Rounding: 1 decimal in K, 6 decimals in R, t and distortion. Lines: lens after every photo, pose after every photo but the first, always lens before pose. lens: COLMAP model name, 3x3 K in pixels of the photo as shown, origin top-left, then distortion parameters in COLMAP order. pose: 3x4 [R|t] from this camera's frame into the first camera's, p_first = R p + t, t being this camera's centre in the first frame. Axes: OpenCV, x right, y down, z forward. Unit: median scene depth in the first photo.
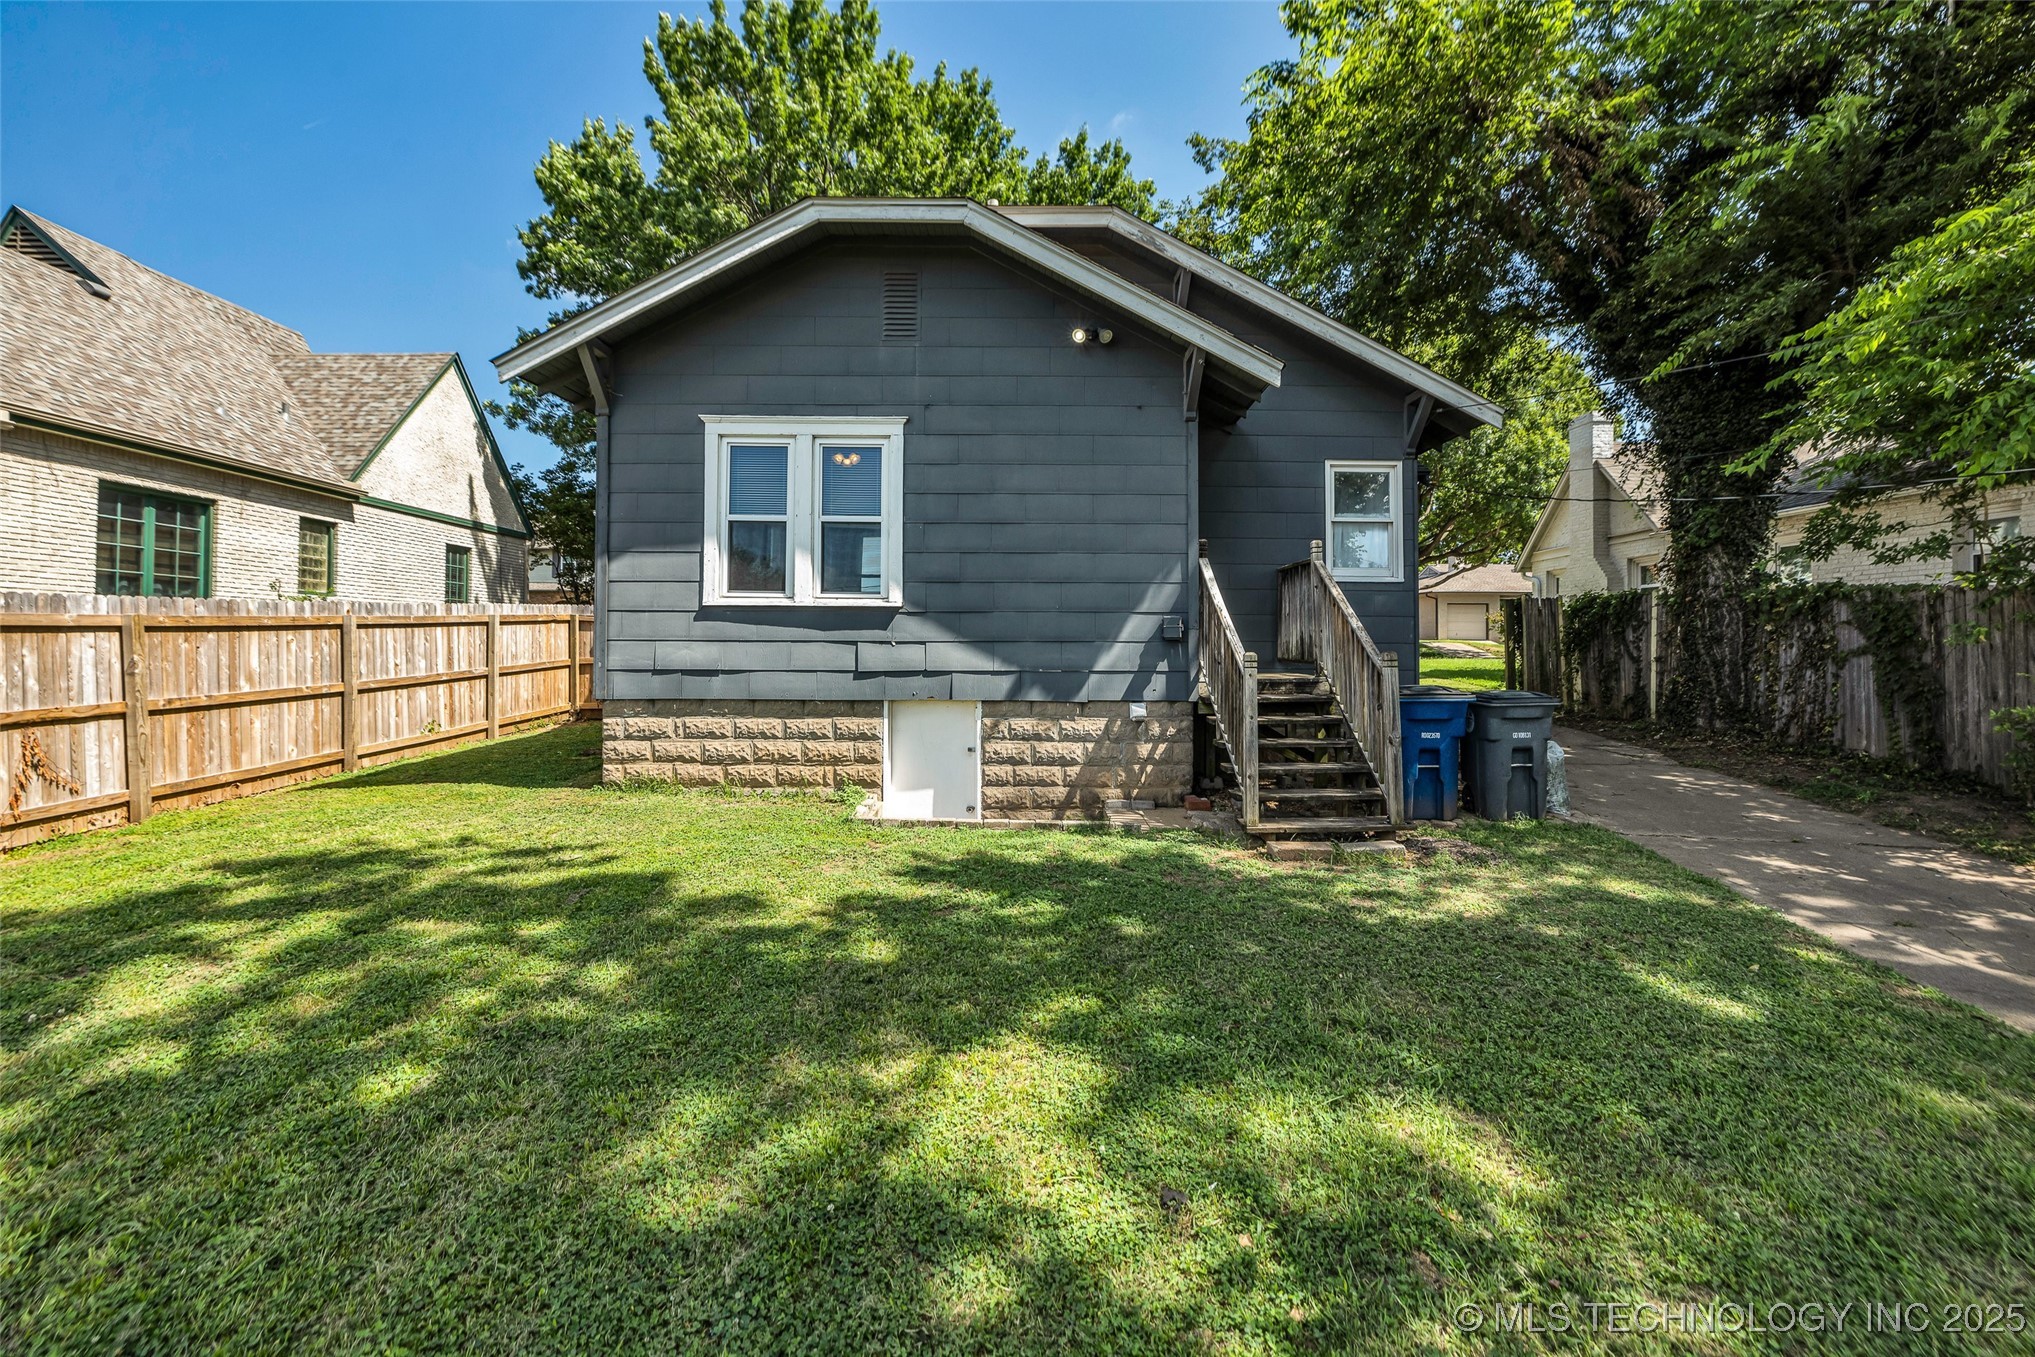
lens RADIAL K [[857.1, 0, 1018.3], [0, 857.1, 637.8], [0, 0, 1]] dist [0.000815, -0.000733]
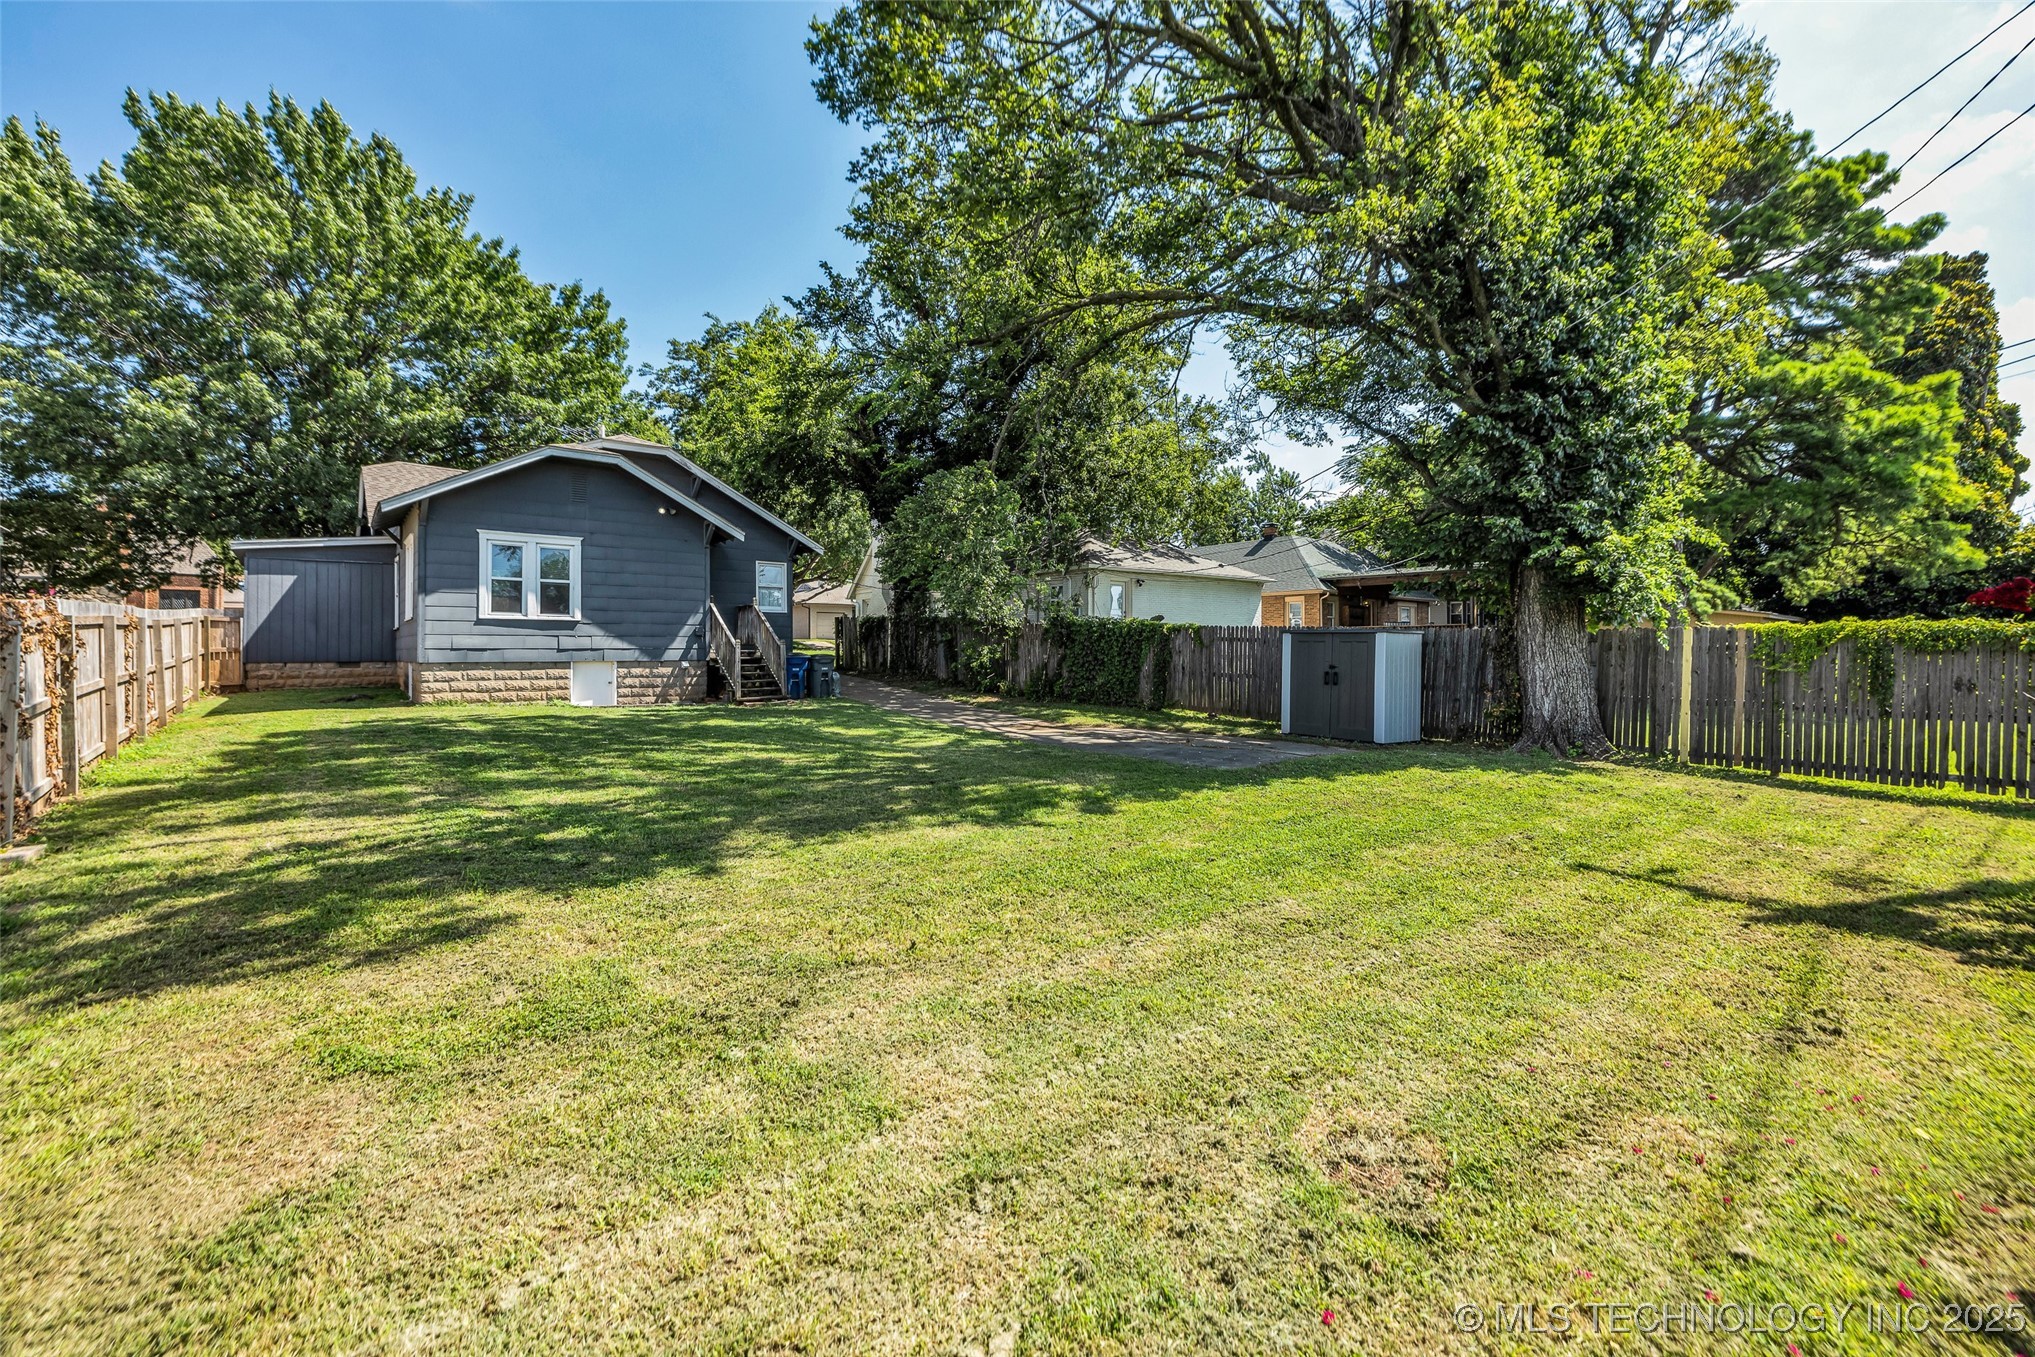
lens RADIAL K [[857.1, 0, 1018.3], [0, 857.1, 637.8], [0, 0, 1]] dist [0.000815, -0.000733]
pose [[0.772464, 0.004105, 0.635045, -0.684792], [-0.004773, 0.999988, -0.000658, 0.005875], [-0.635040, -0.002523, 0.772475, -1.509624]]
